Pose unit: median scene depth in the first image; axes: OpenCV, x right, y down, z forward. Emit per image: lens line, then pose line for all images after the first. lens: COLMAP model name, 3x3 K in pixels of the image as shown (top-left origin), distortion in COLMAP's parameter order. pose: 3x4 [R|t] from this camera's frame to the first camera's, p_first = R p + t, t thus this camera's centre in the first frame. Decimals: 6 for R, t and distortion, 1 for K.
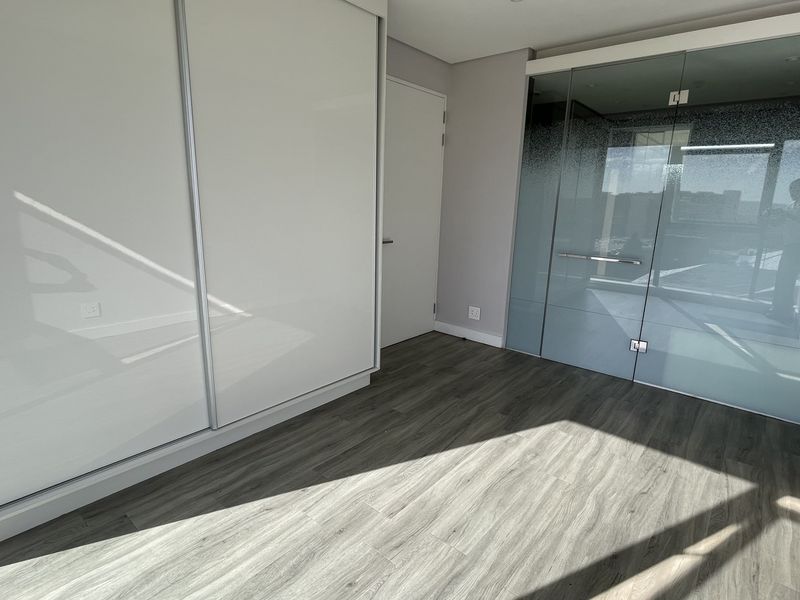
lens RADIAL K [[435.8, 0, 400.0], [0, 435.8, 300.0], [0, 0, 1]] dist [0.000577, 0.000013]
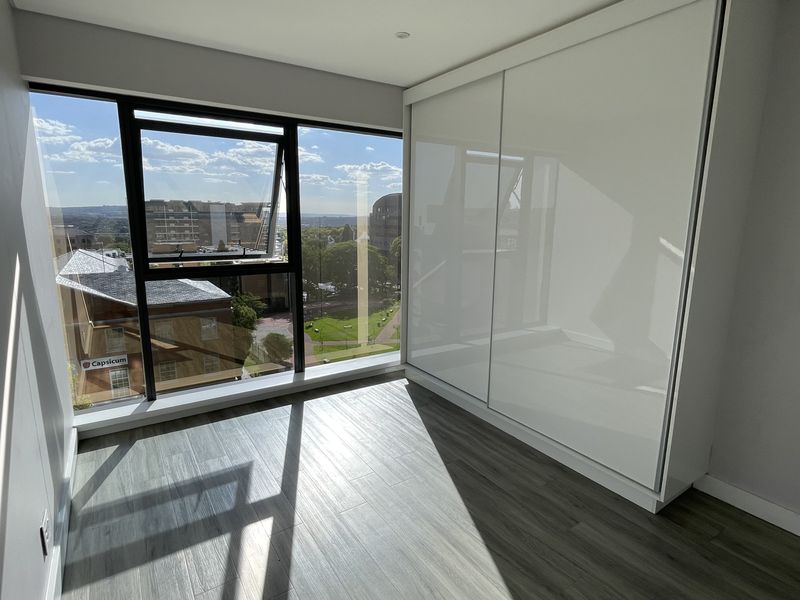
lens RADIAL K [[417.2, 0, 380.6], [0, 417.2, 299.6], [0, 0, 1]] dist [-0.000215, 0.000038]
pose [[-0.297716, 0.148881, -0.942974, 0.820162], [-0.235626, 0.945745, 0.223711, -0.226097], [0.925119, 0.288791, -0.246484, 0.850366]]
